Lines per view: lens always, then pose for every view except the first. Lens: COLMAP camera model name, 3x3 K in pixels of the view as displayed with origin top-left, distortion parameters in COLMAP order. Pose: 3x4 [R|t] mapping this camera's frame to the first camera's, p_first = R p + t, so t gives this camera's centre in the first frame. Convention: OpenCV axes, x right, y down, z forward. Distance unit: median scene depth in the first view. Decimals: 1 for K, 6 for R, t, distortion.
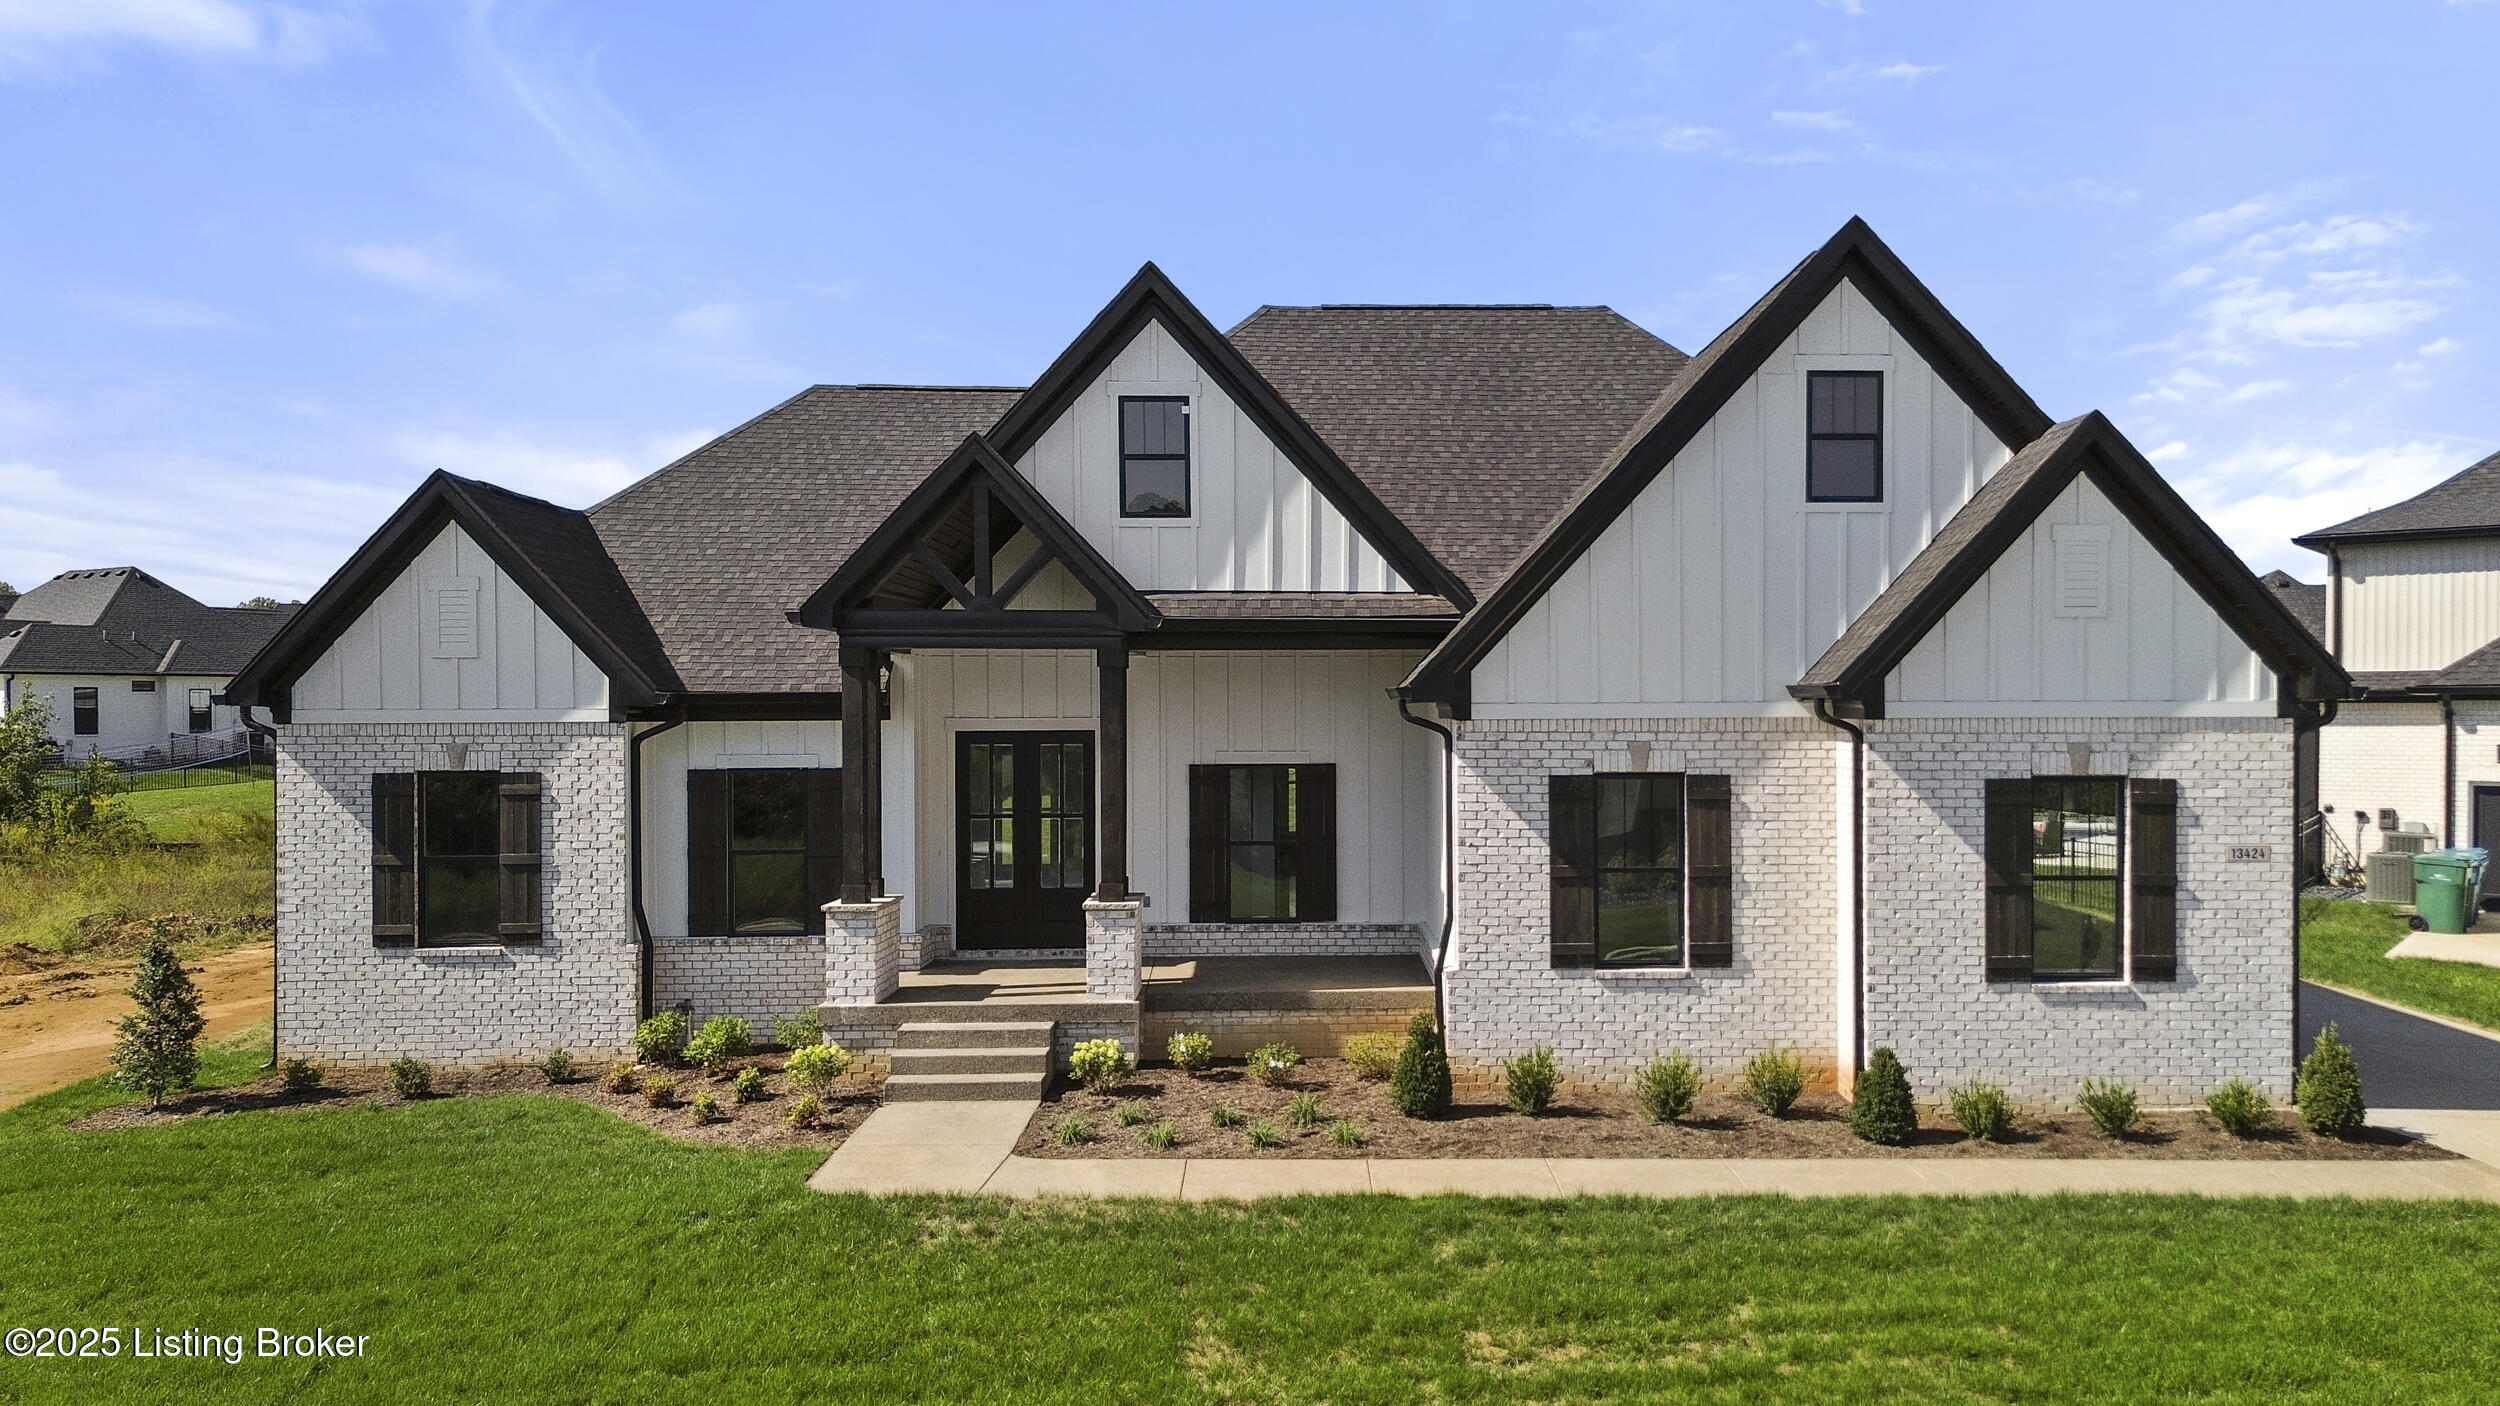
lens RADIAL K [[1796.5, 0, 1361.3], [0, 1796.5, 588.4], [0, 0, 1]] dist [0.017786, 0.002839]
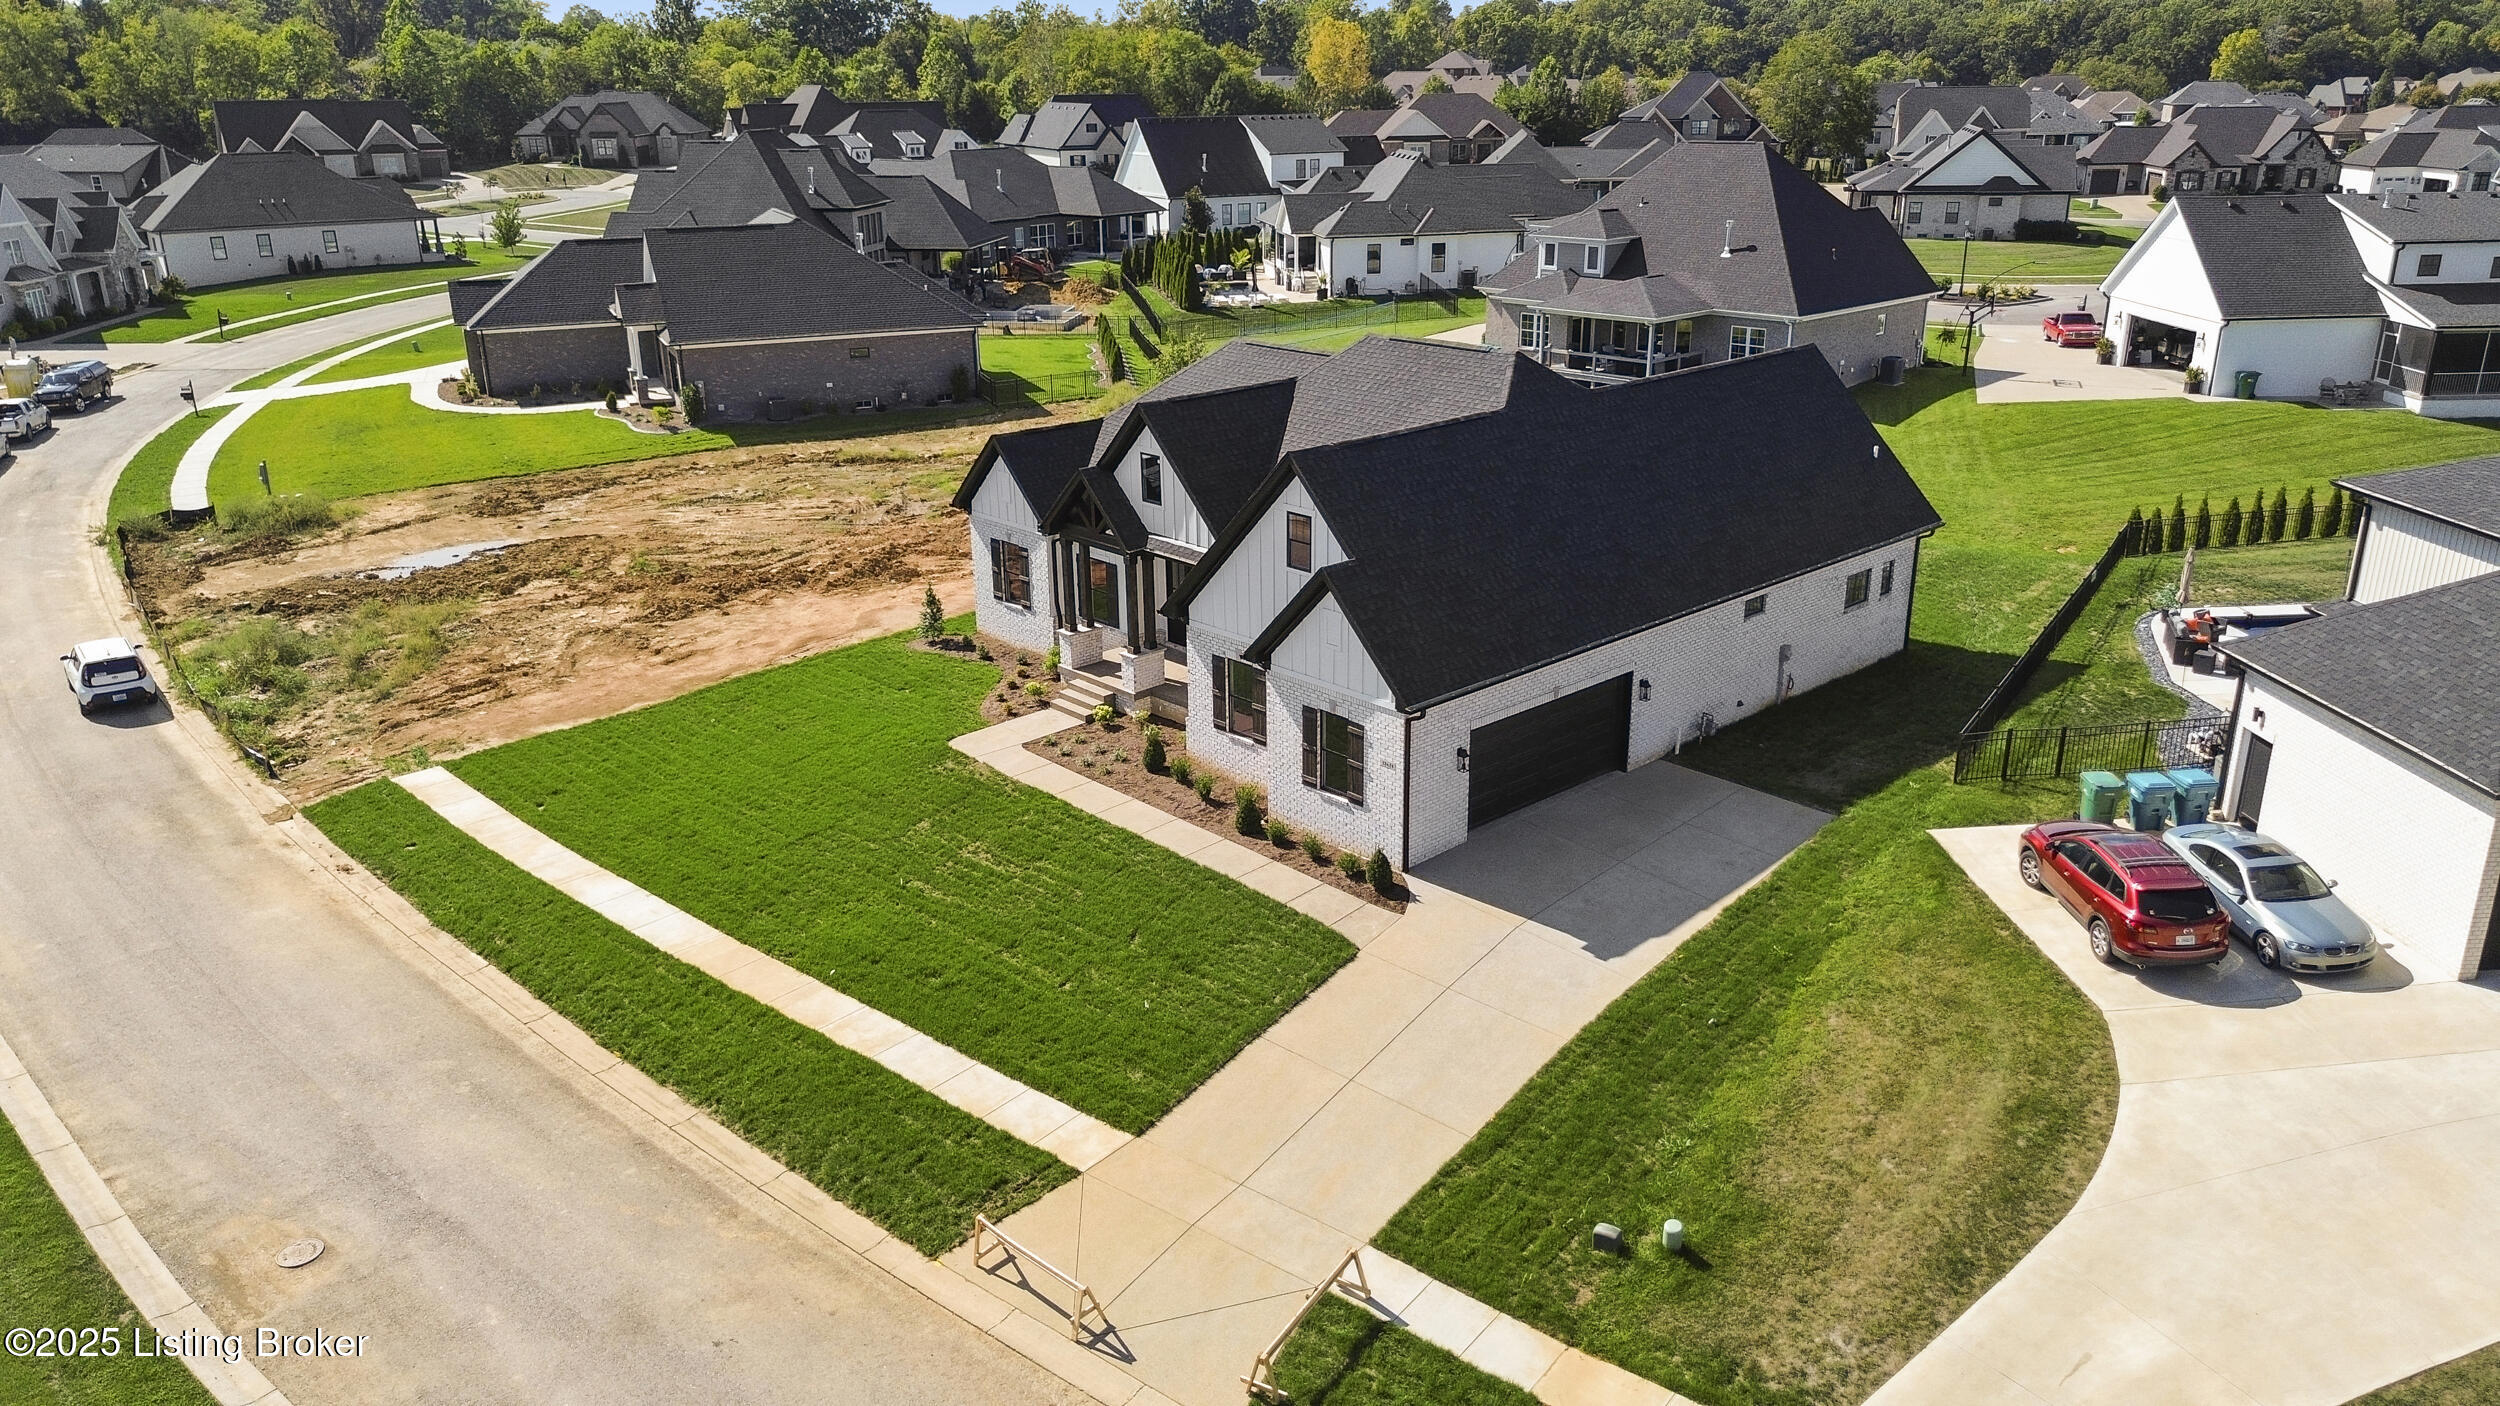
lens RADIAL K [[1743.7, 0, 1191.2], [0, 1743.7, 704.4], [0, 0, 1]] dist [0.057893, -0.049776]
pose [[0.637101, 0.254914, -0.727407, 1.736127], [0.061451, 0.923926, 0.377604, -0.682125], [0.768327, -0.285272, 0.572969, -0.344362]]
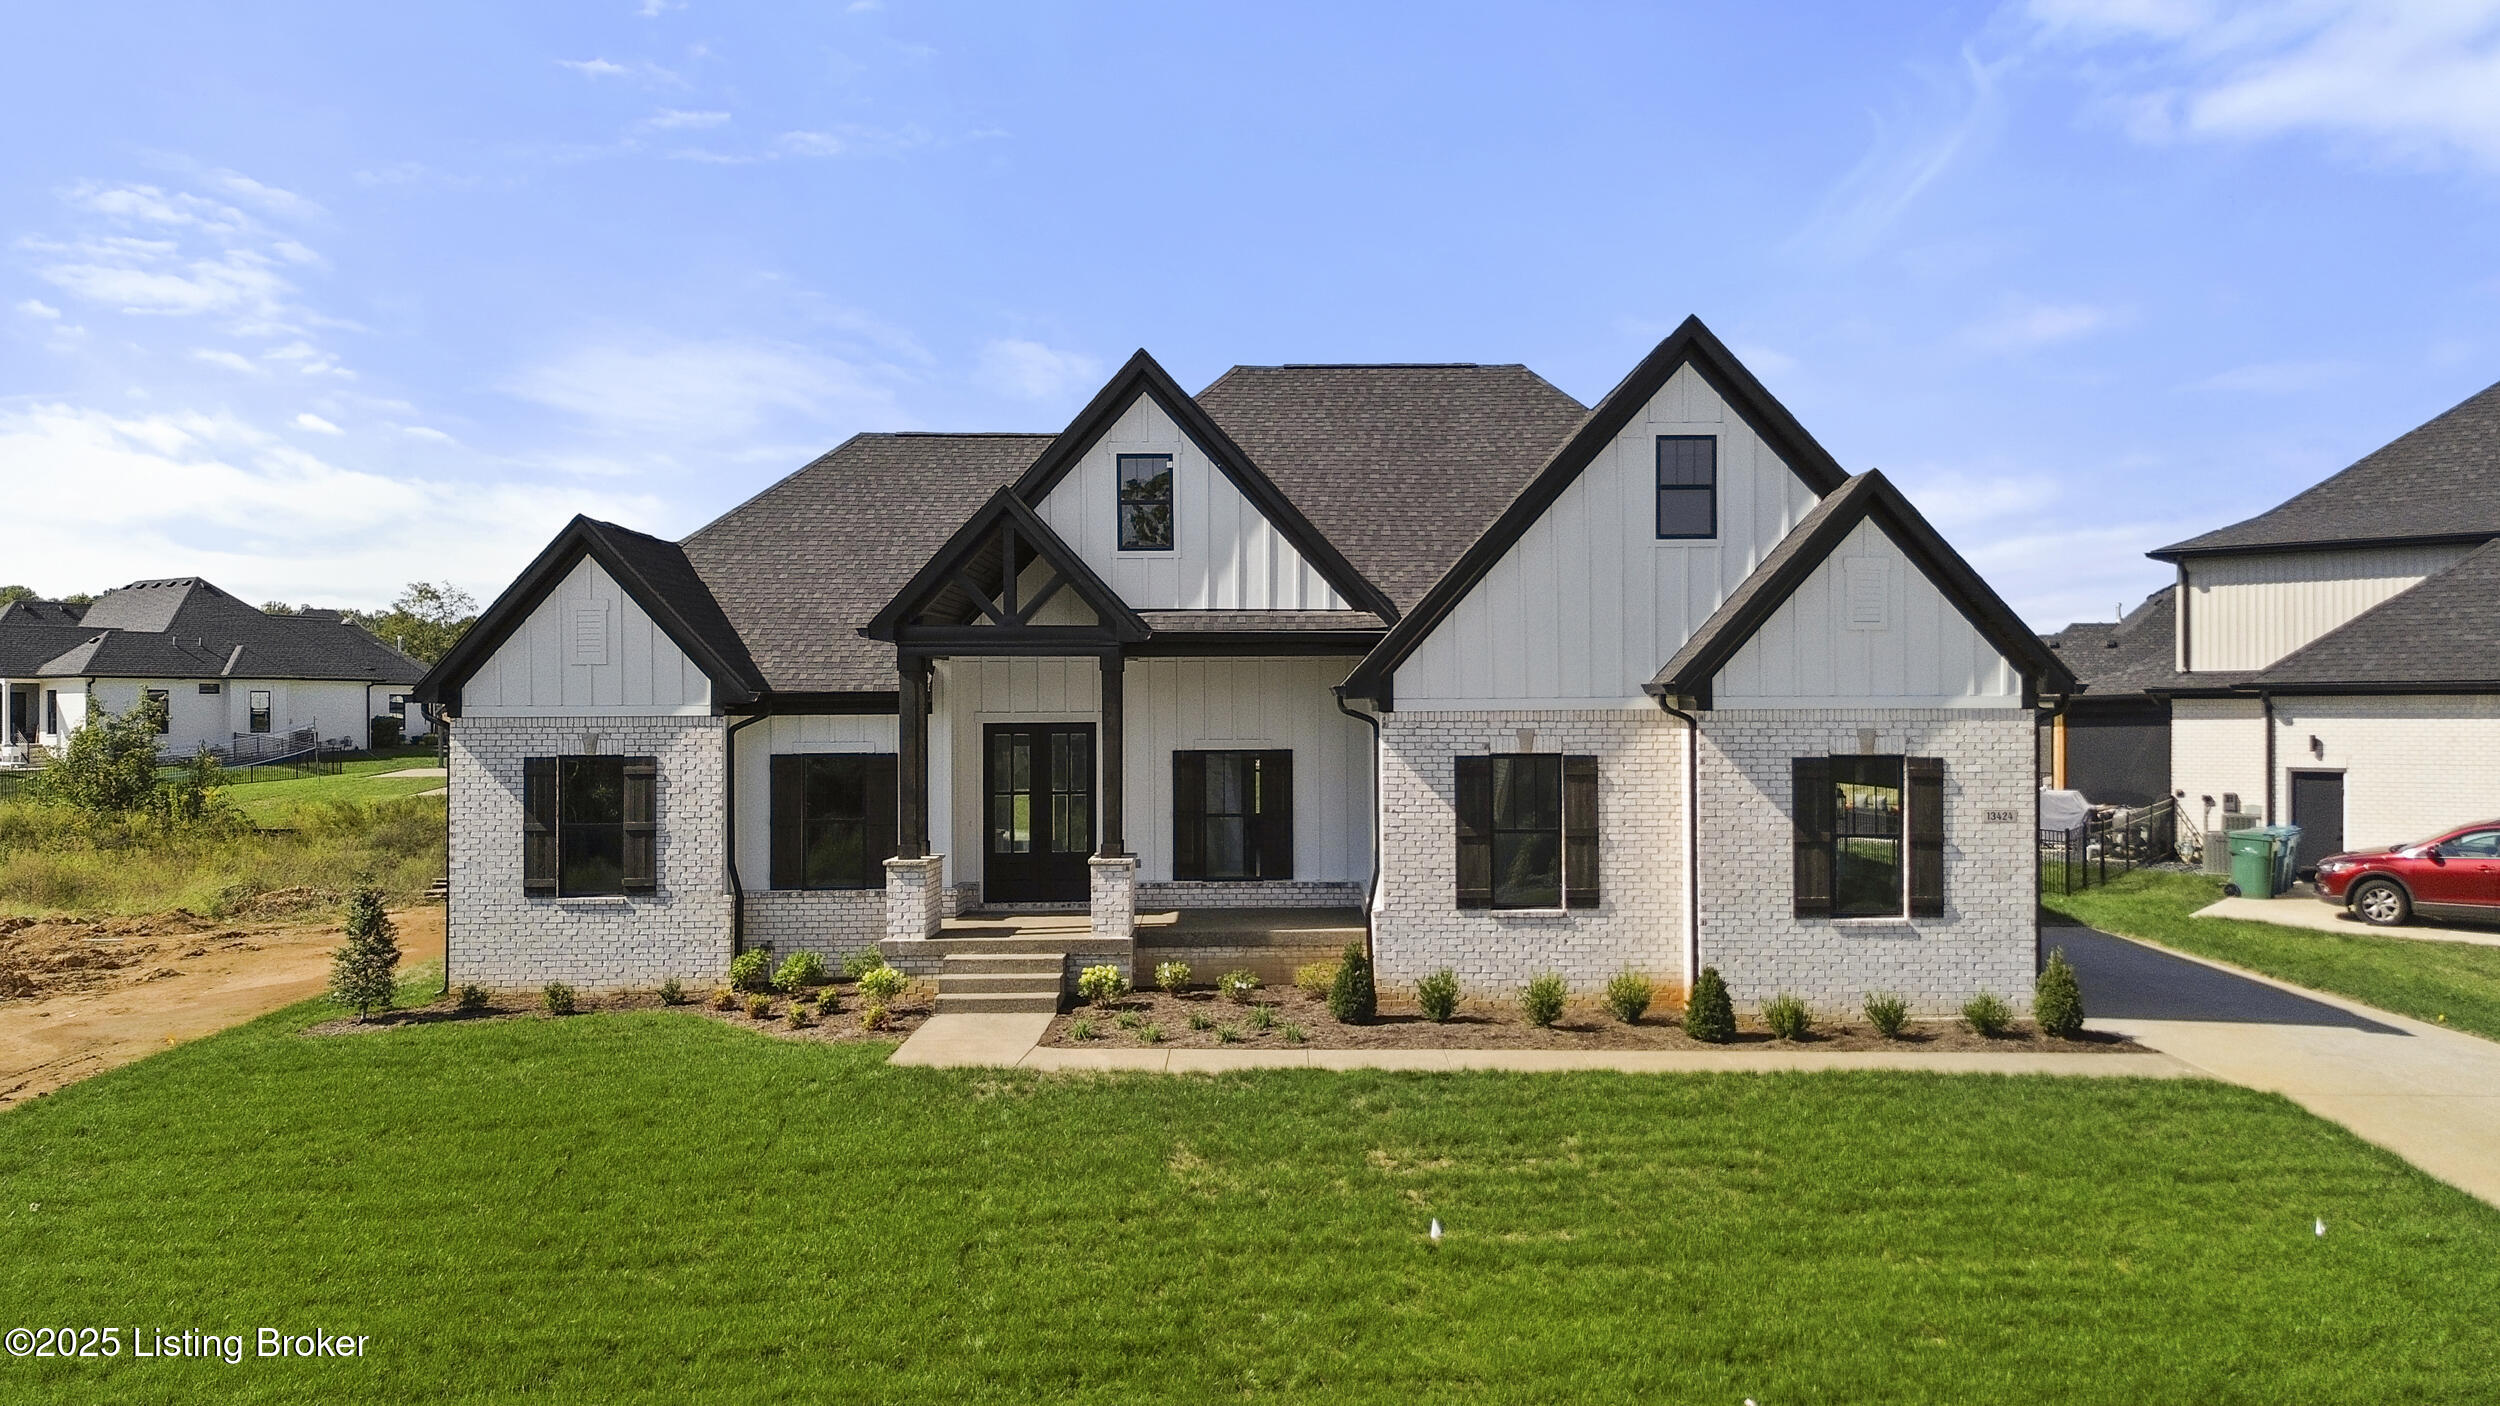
lens RADIAL K [[1881.8, 0, 1296.3], [0, 1881.8, 473.4], [0, 0, 1]] dist [0.029225, -0.004308]
pose [[0.999473, -0.005872, -0.031940, 0.035943], [0.004032, 0.998345, -0.057359, -0.019124], [0.032223, 0.057200, 0.997843, -0.340976]]
